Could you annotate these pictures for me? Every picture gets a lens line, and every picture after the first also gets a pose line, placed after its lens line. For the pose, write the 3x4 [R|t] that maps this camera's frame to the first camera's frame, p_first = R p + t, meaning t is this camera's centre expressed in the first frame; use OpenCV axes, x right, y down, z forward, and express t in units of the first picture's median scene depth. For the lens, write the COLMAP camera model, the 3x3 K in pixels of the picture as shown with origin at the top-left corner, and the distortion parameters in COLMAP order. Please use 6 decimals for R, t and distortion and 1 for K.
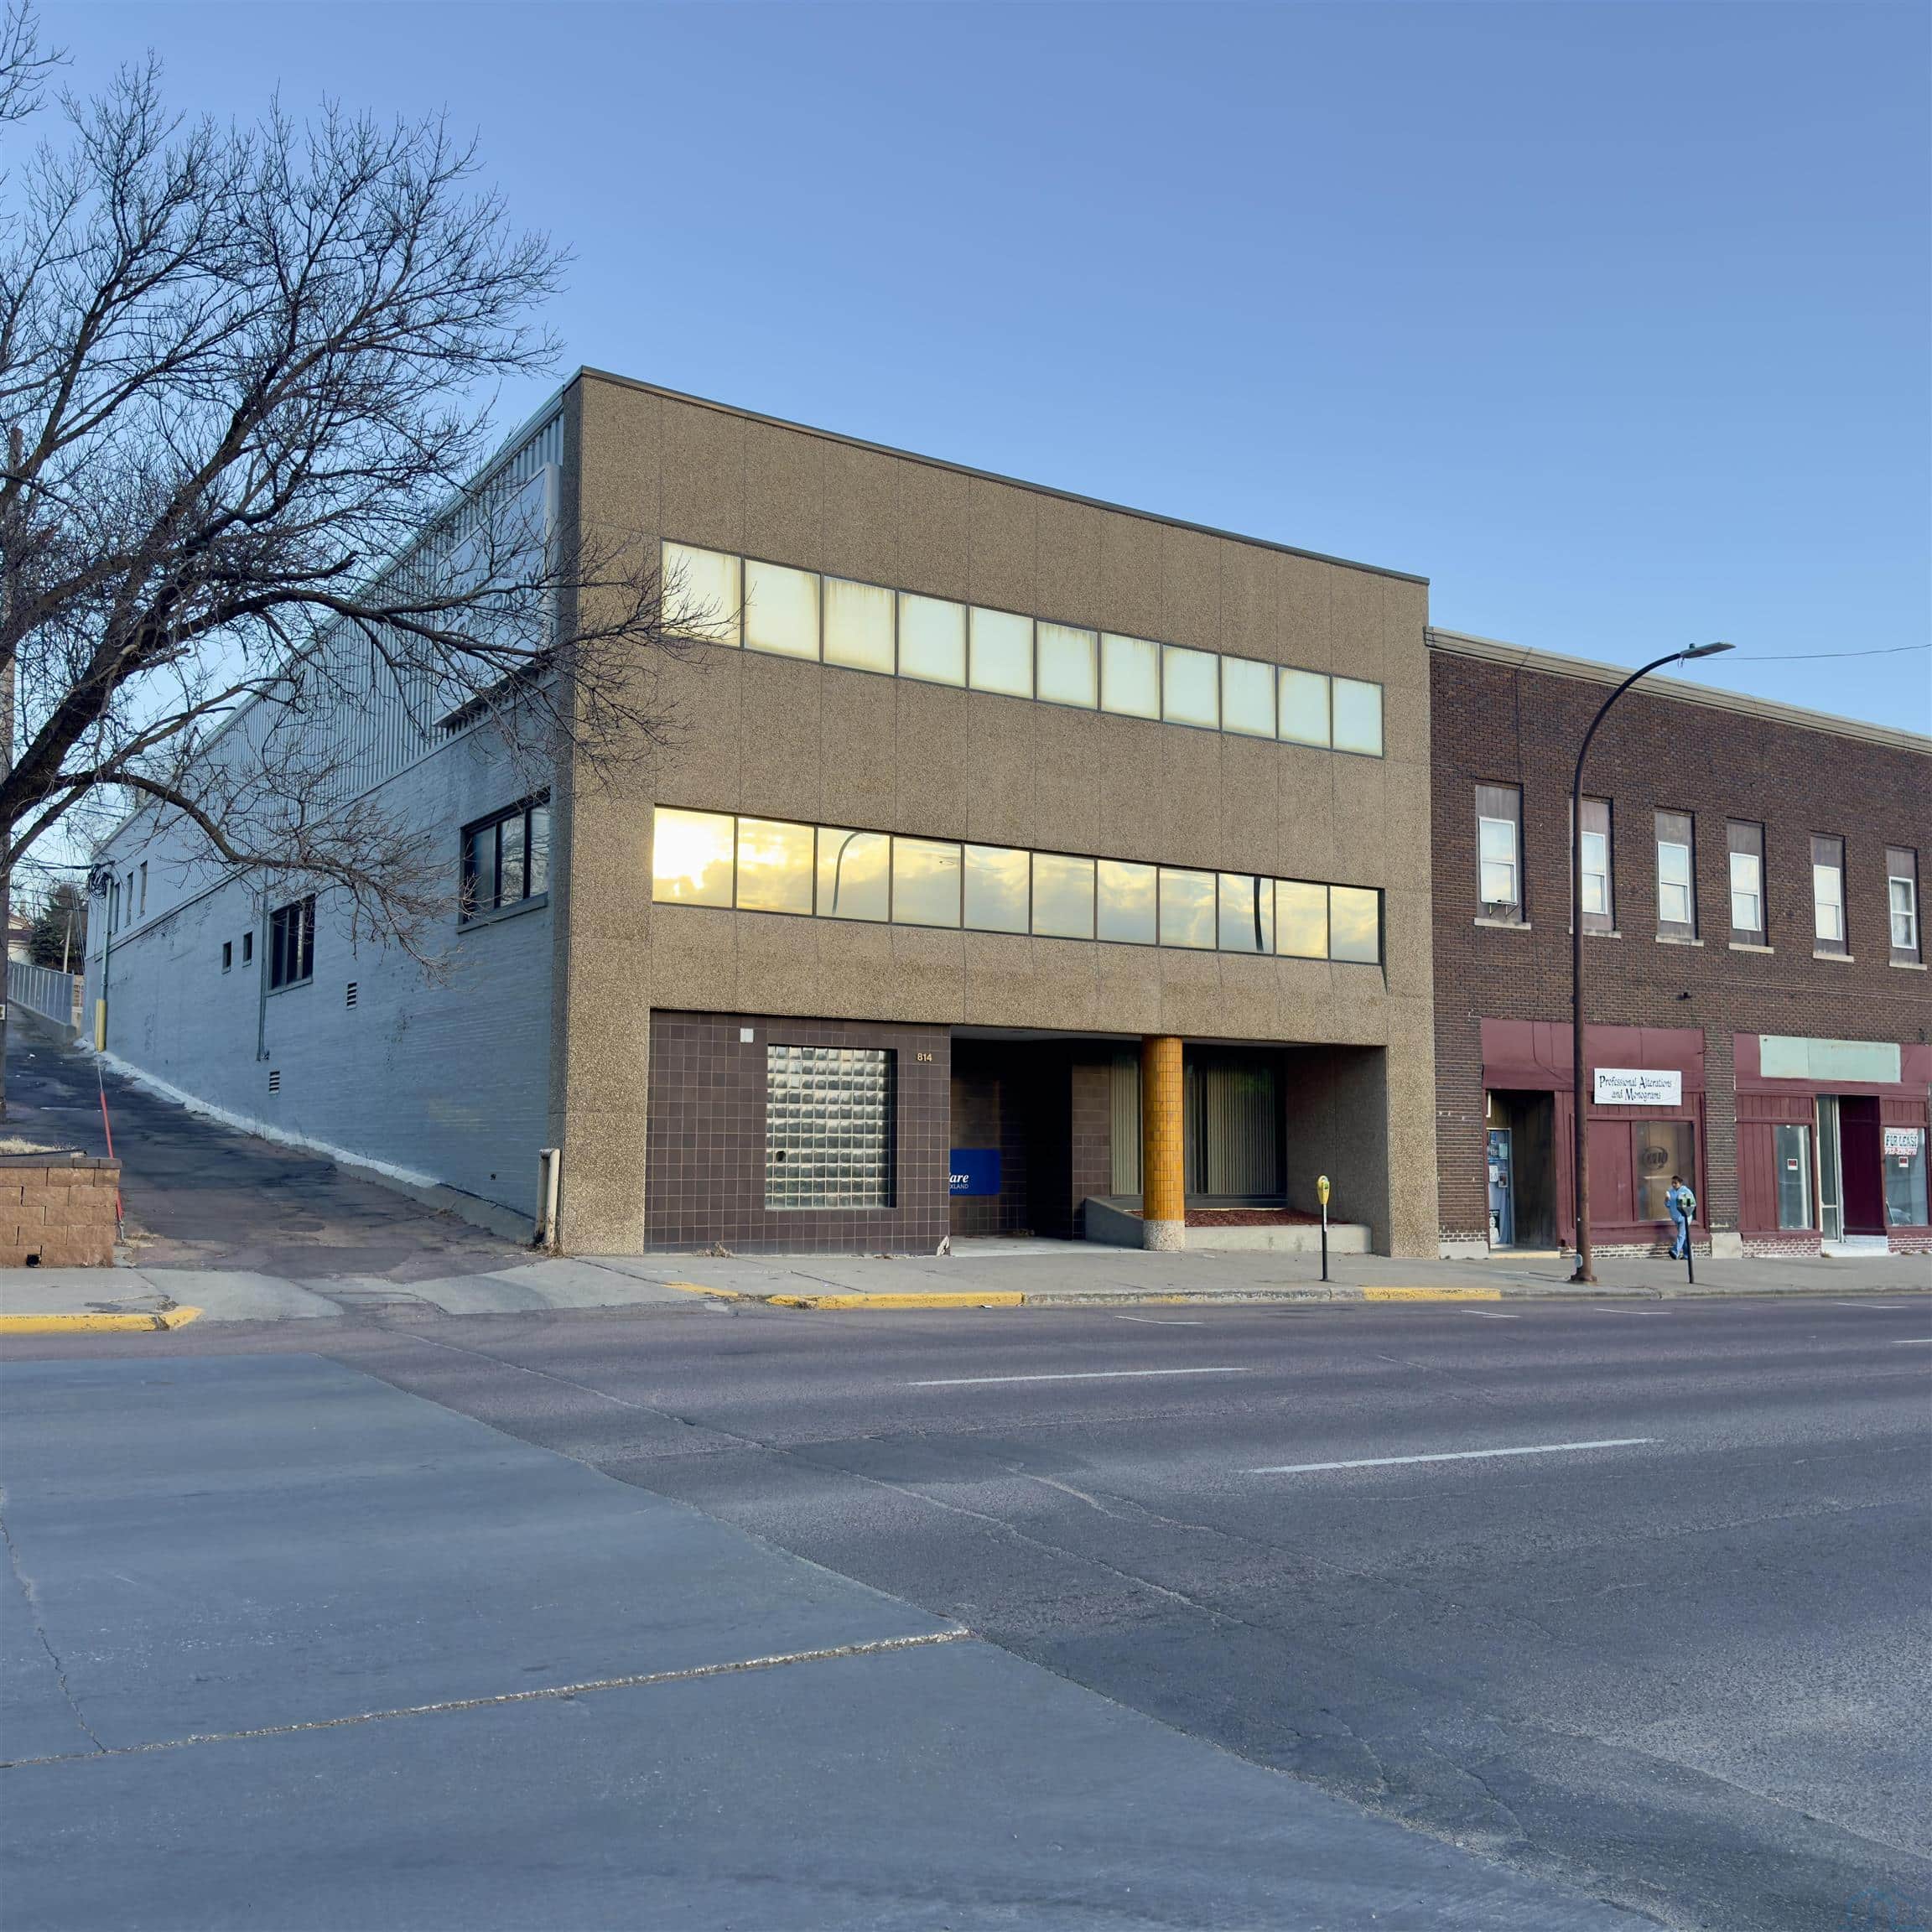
lens RADIAL K [[1788.6, 0, 958.4], [0, 1788.6, 978.9], [0, 0, 1]] dist [0.174093, -0.312383]
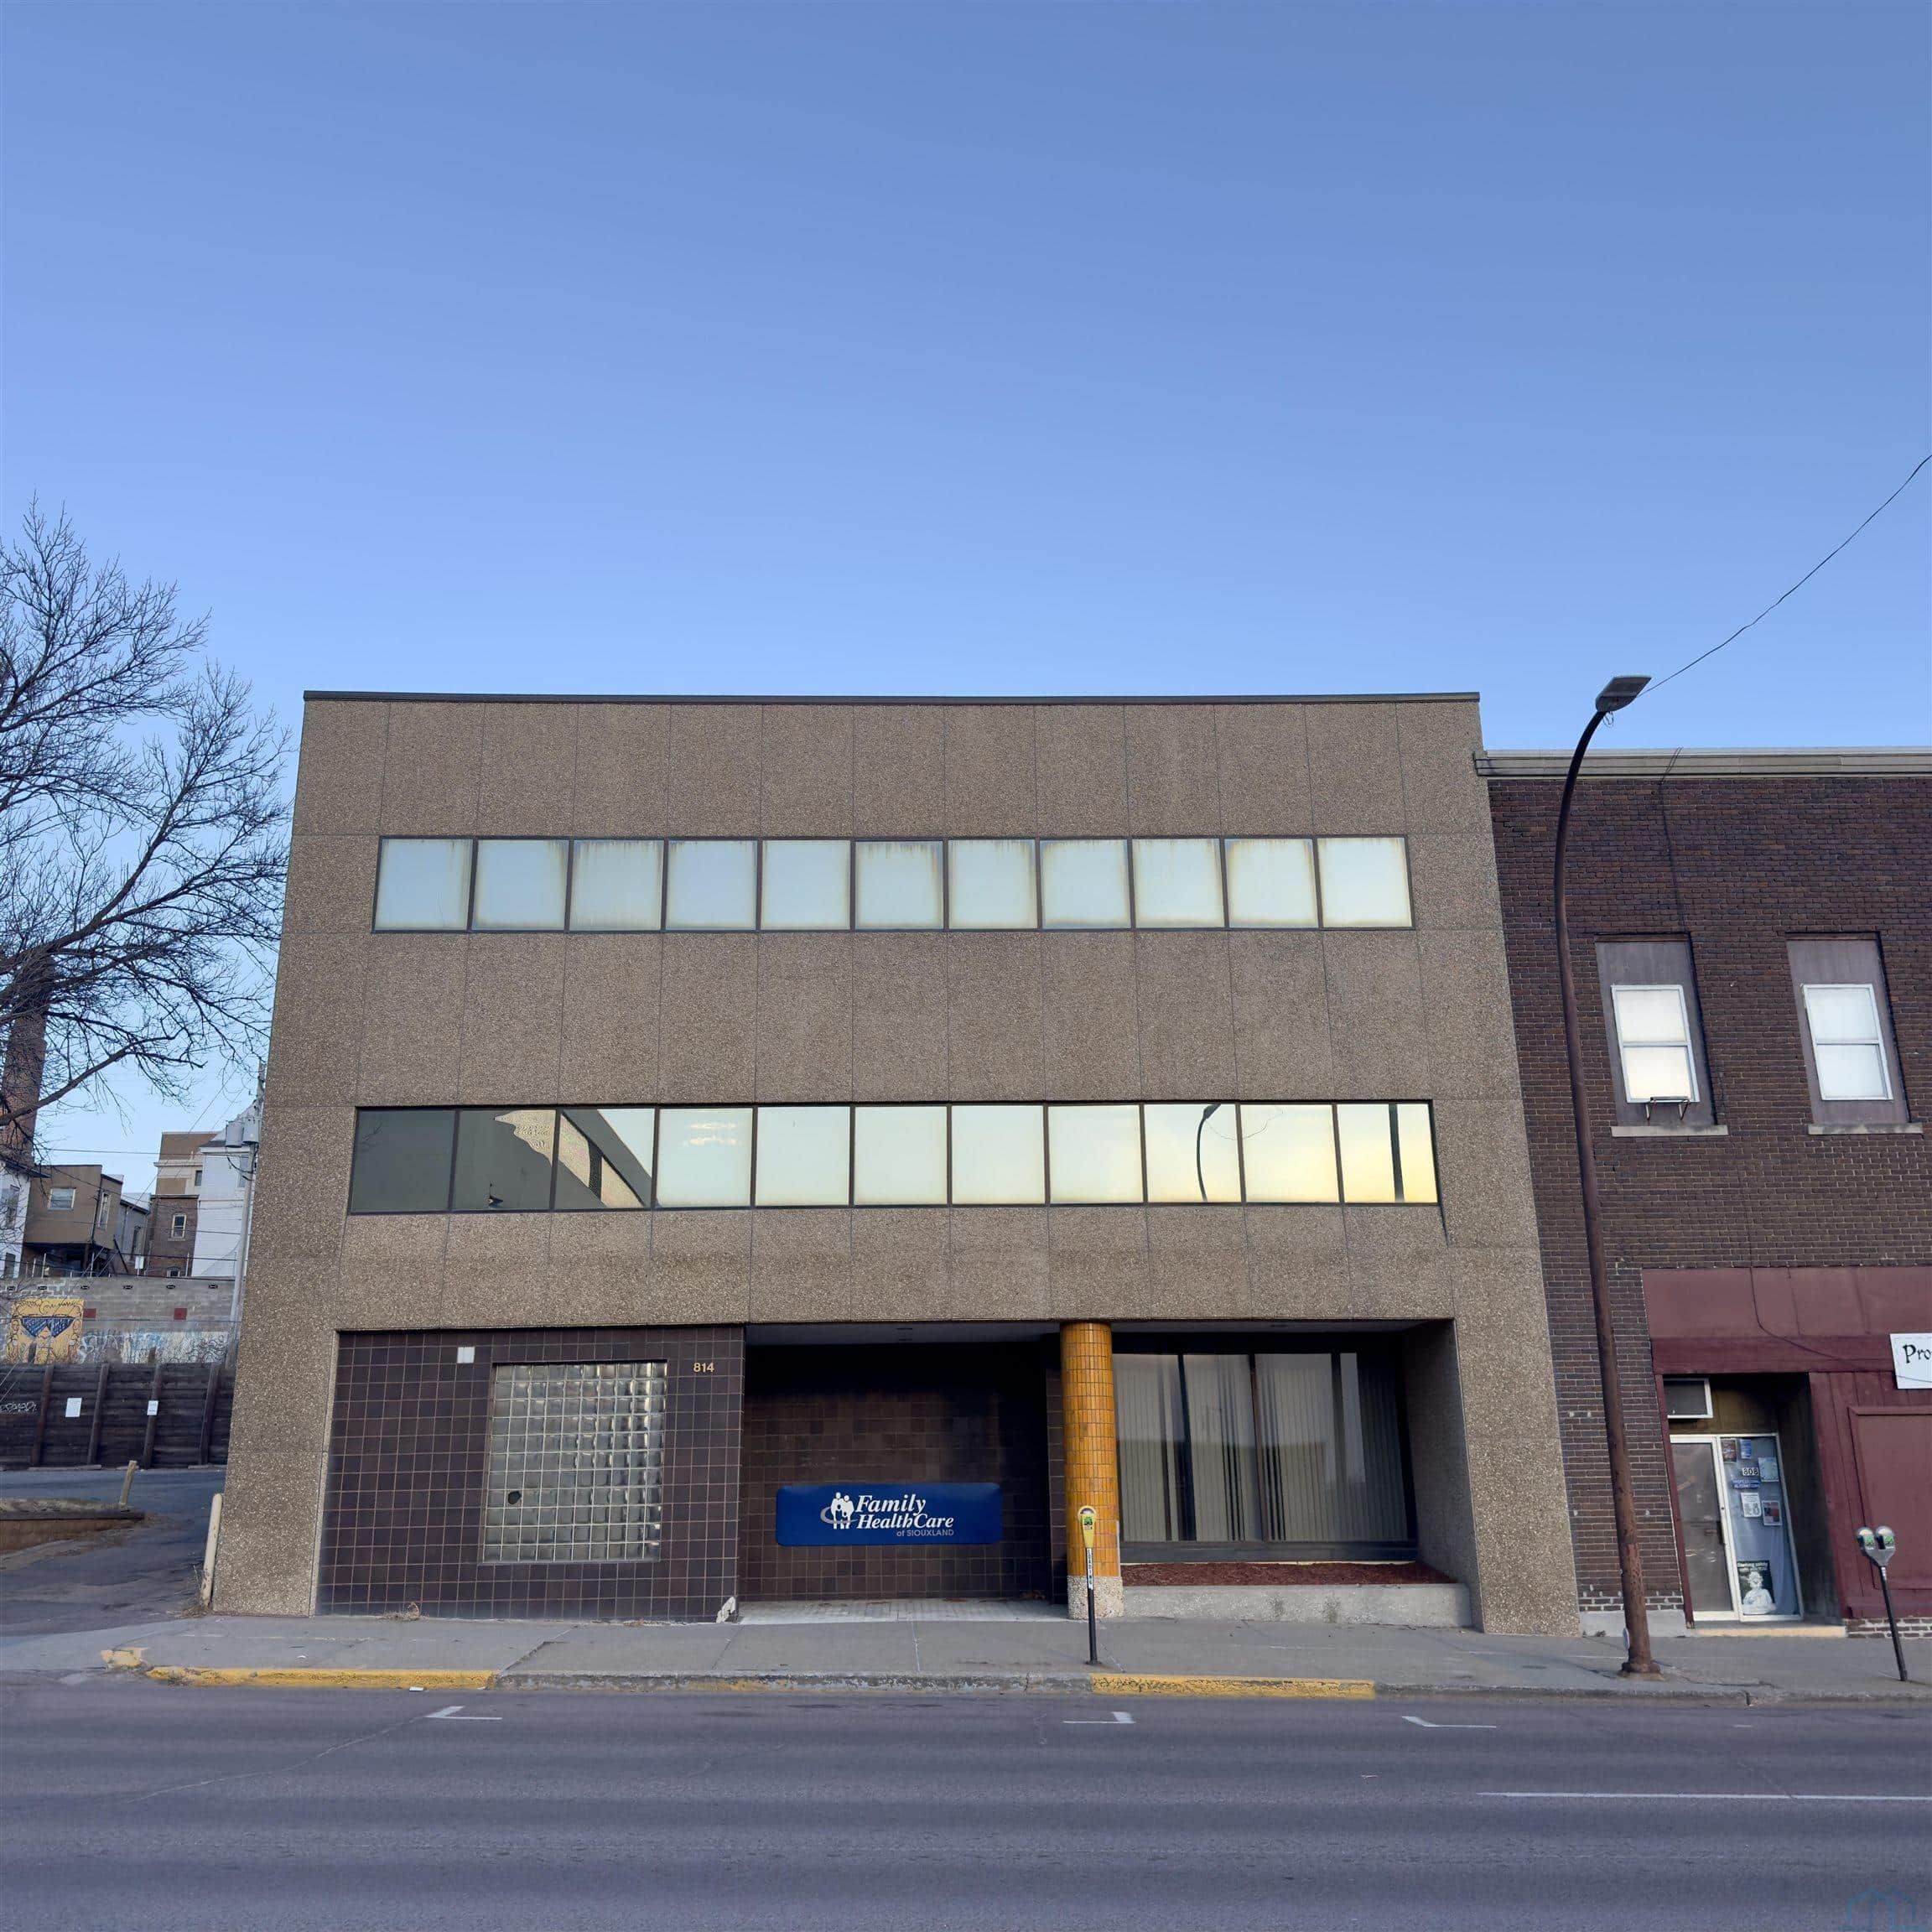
lens RADIAL K [[1798.9, 0, 954.2], [0, 1798.9, 946.2], [0, 0, 1]] dist [0.188861, -0.411640]
pose [[0.855389, -0.169322, -0.489531, 0.515511], [0.066862, 0.973251, -0.219800, 0.045621], [0.513653, 0.155284, 0.843829, 0.306403]]
